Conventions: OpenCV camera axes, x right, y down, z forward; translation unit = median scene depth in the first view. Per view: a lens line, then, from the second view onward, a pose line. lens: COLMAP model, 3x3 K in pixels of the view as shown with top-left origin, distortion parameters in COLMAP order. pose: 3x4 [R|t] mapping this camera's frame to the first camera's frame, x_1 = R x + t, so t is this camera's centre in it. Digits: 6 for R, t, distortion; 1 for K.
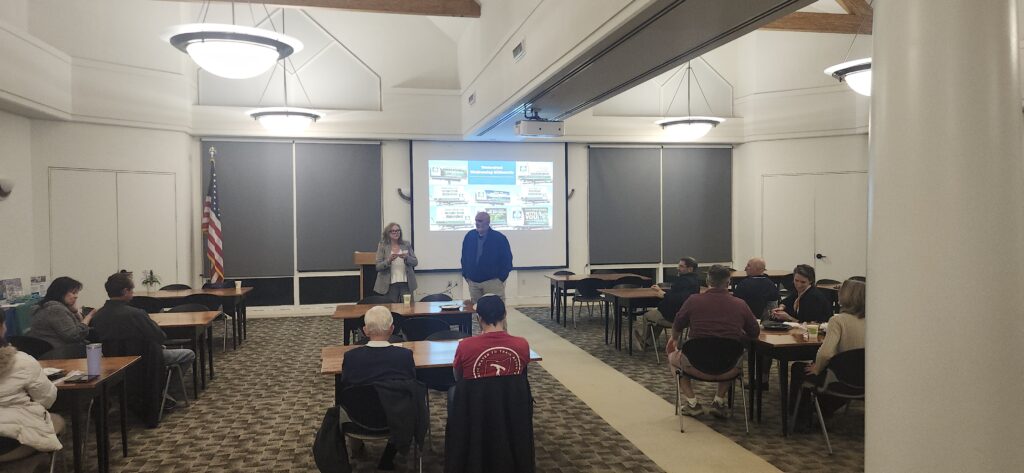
lens RADIAL K [[687.4, 0, 518.0], [0, 687.4, 240.7], [0, 0, 1]] dist [0.037079, -0.028477]
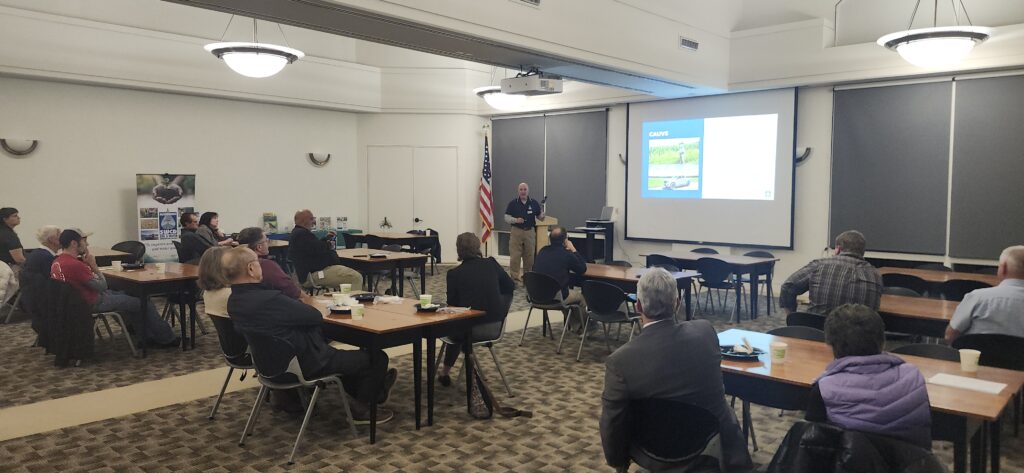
lens RADIAL K [[687.4, 0, 514.3], [0, 687.4, 229.6], [0, 0, 1]] dist [0.037079, -0.028477]
pose [[0.591373, 0.059984, -0.804164, 0.560215], [-0.046142, 0.998113, 0.040518, -0.000270], [0.805077, 0.013145, 0.593025, 0.304521]]
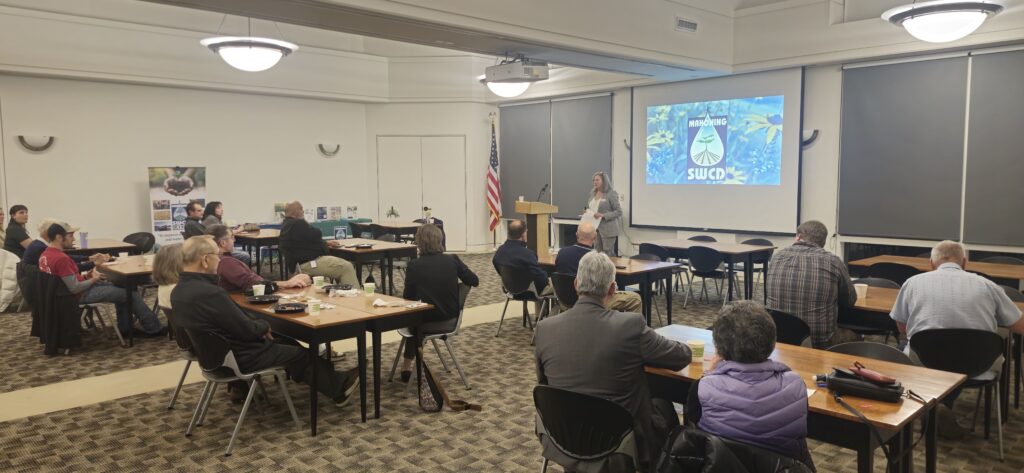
lens RADIAL K [[683.9, 0, 497.2], [0, 683.9, 236.5], [0, 0, 1]] dist [0.036242, -0.021874]
pose [[0.530048, 0.081160, -0.844075, 0.580534], [-0.033954, 0.996642, 0.074508, -0.005599], [0.847288, -0.010833, 0.531024, 0.346445]]
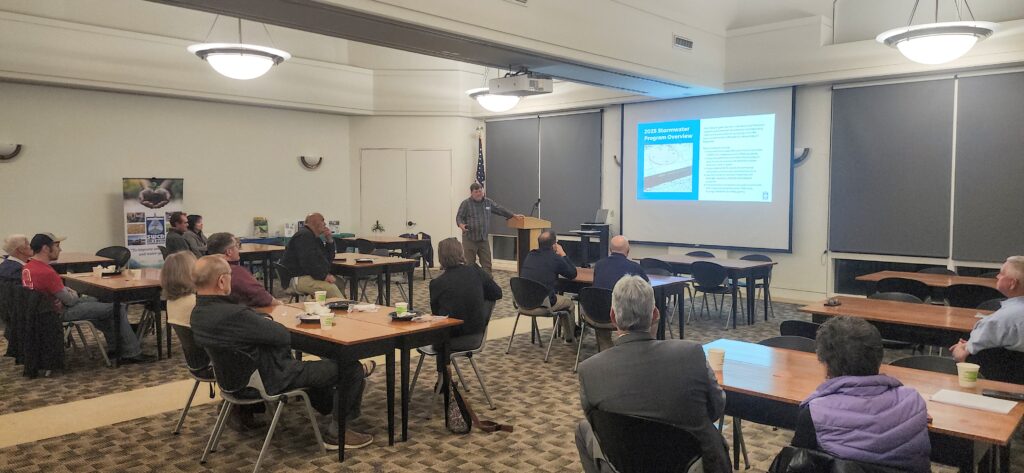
lens RADIAL K [[687.4, 0, 509.3], [0, 687.4, 228.2], [0, 0, 1]] dist [0.037079, -0.028477]
pose [[0.584634, 0.052737, -0.809582, 0.552504], [-0.042247, 0.998510, 0.034535, -0.000787], [0.810197, 0.014013, 0.585991, 0.323944]]
